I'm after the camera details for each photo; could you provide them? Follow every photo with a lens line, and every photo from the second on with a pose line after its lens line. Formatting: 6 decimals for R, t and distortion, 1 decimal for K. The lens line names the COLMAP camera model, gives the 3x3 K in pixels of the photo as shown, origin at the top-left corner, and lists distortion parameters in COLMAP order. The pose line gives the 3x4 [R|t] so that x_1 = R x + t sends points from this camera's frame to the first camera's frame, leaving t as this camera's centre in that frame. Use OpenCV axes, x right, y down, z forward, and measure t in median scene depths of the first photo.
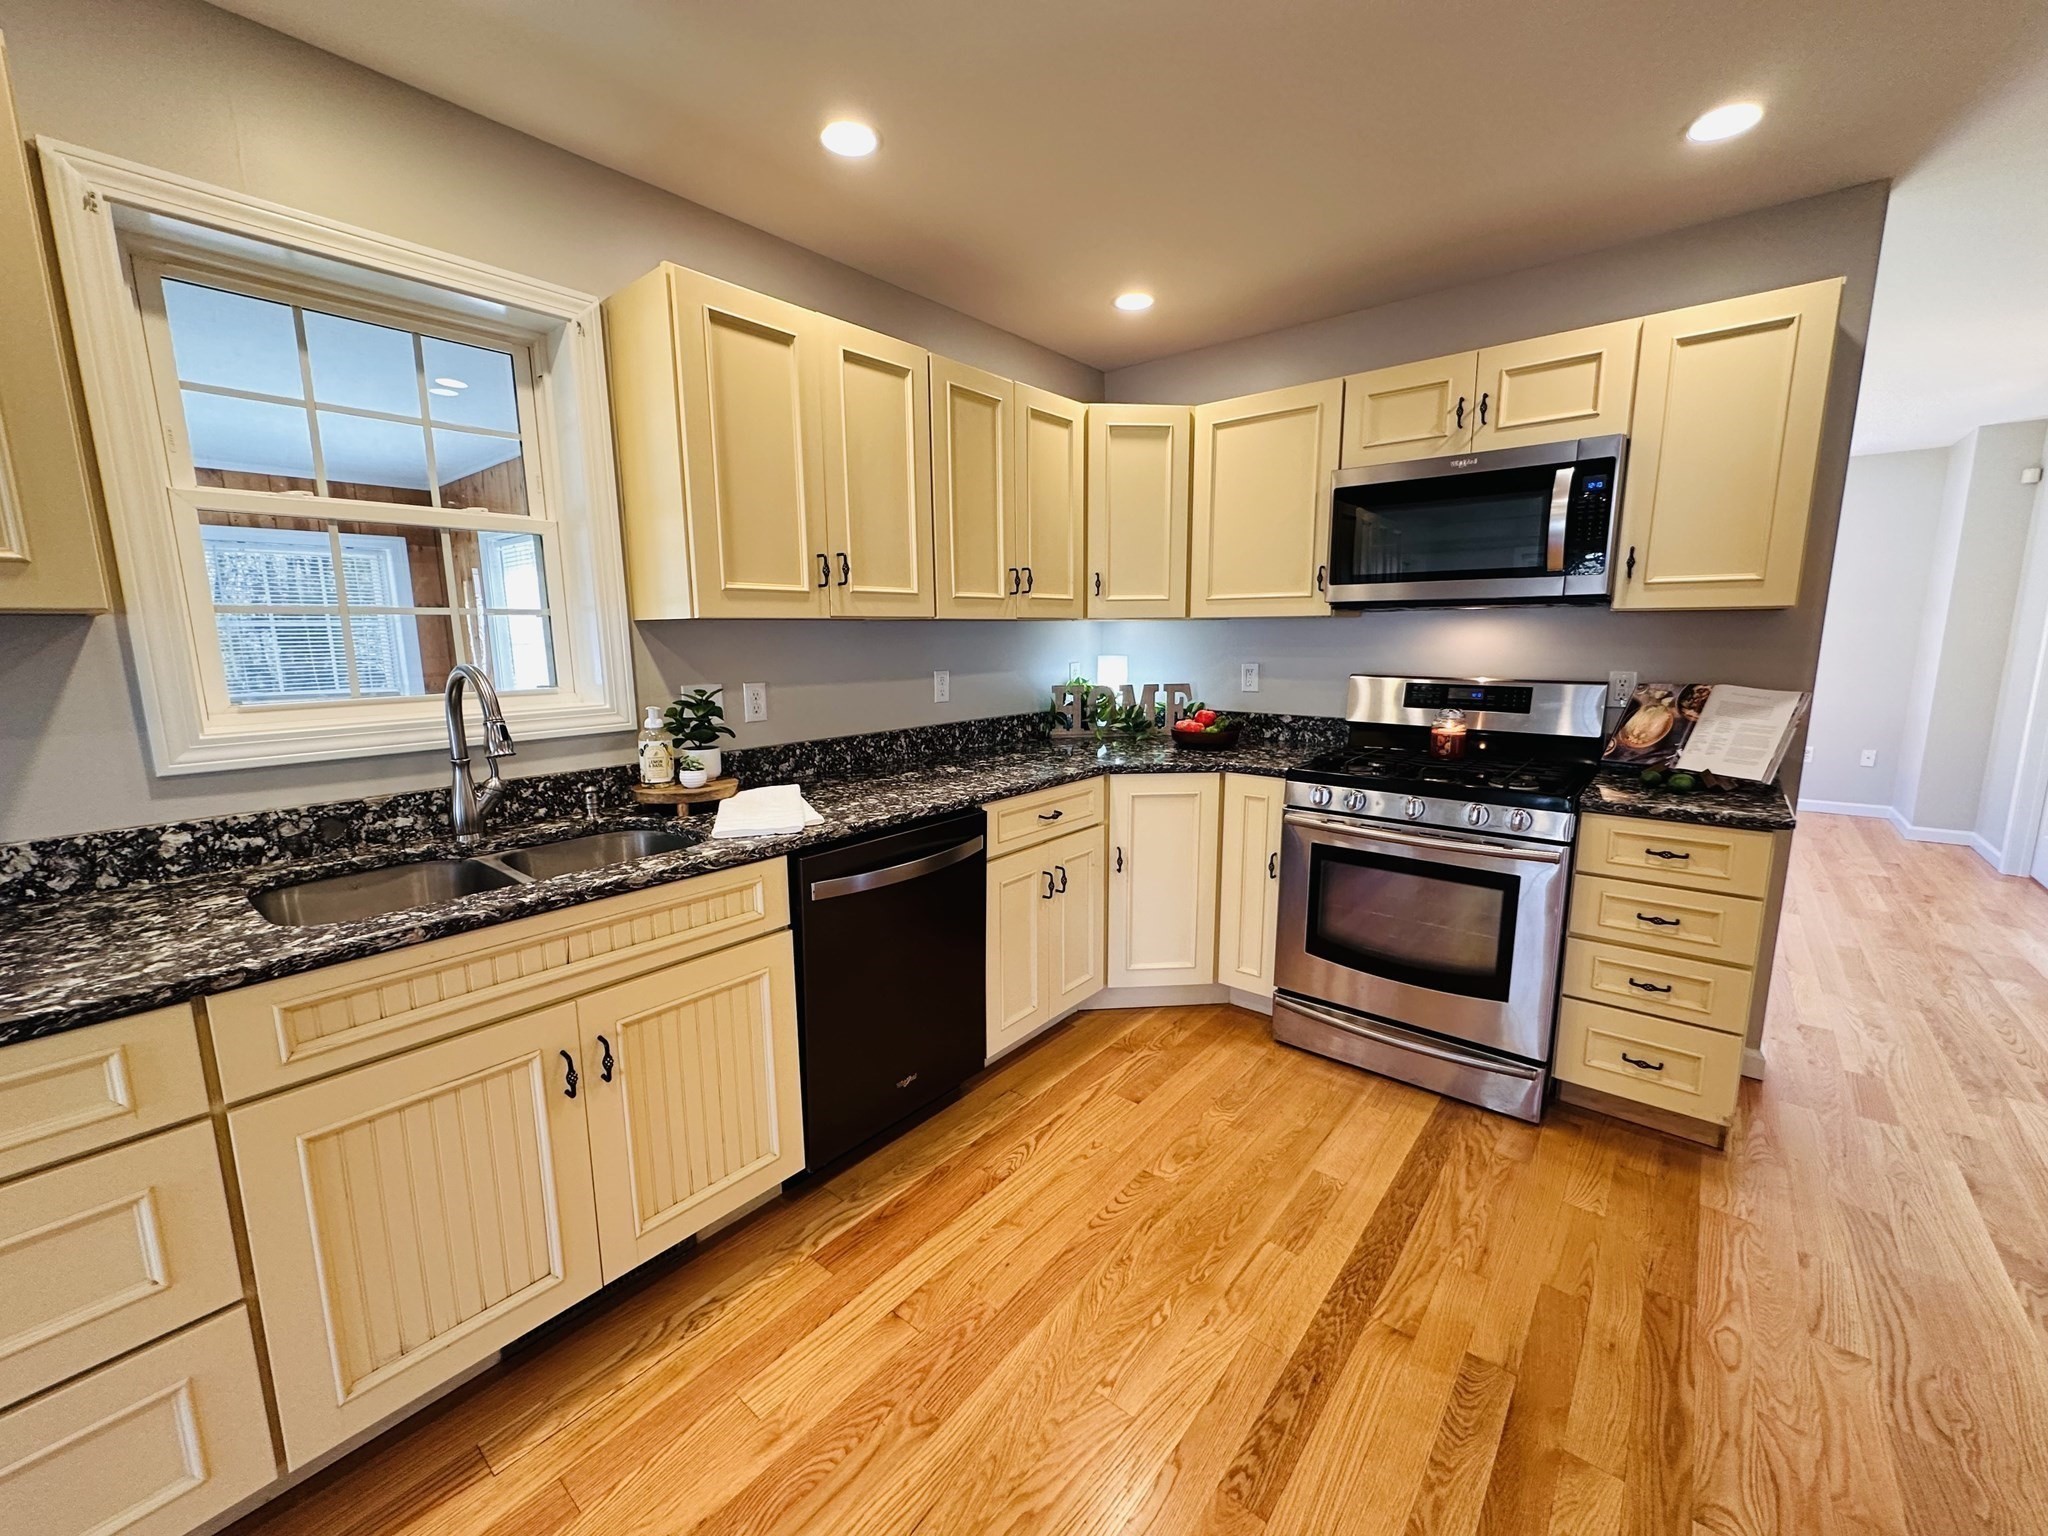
lens RADIAL K [[818.6, 0, 1021.8], [0, 818.6, 765.1], [0, 0, 1]] dist [-0.001210, -0.000201]
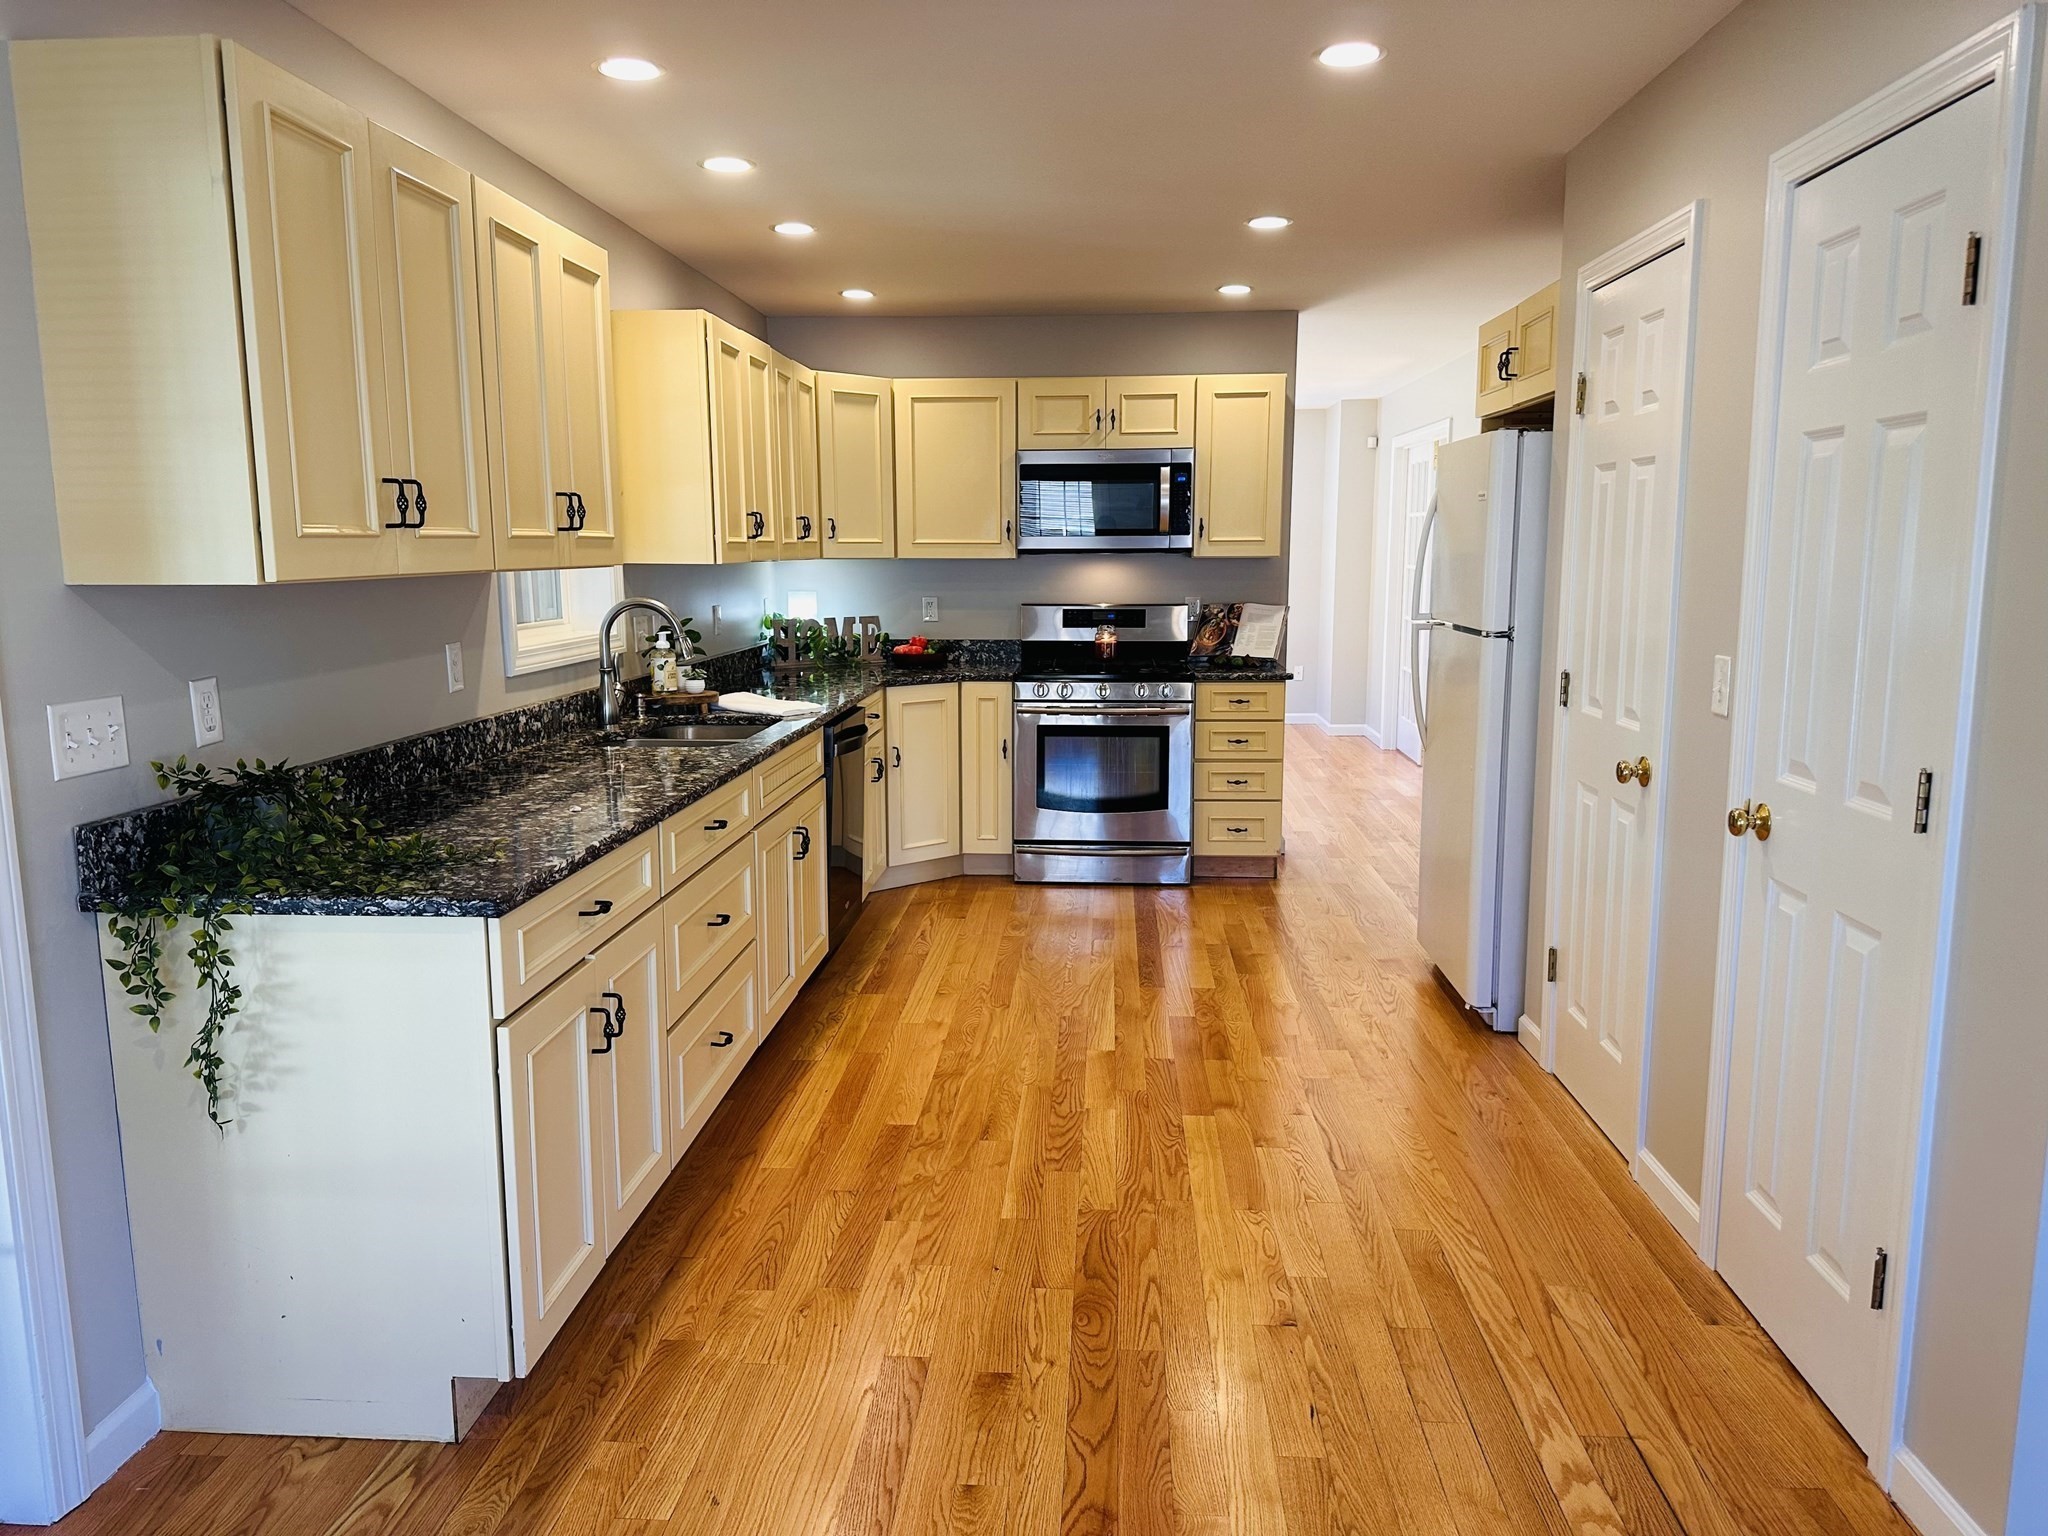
lens RADIAL K [[1435.4, 0, 1025.4], [0, 1435.4, 771.4], [0, 0, 1]] dist [0.109842, -0.000763]
pose [[0.805423, -0.084229, 0.586685, -1.173830], [0.091157, 0.995677, 0.017804, 0.138512], [-0.585649, 0.039140, 0.809619, -1.016295]]
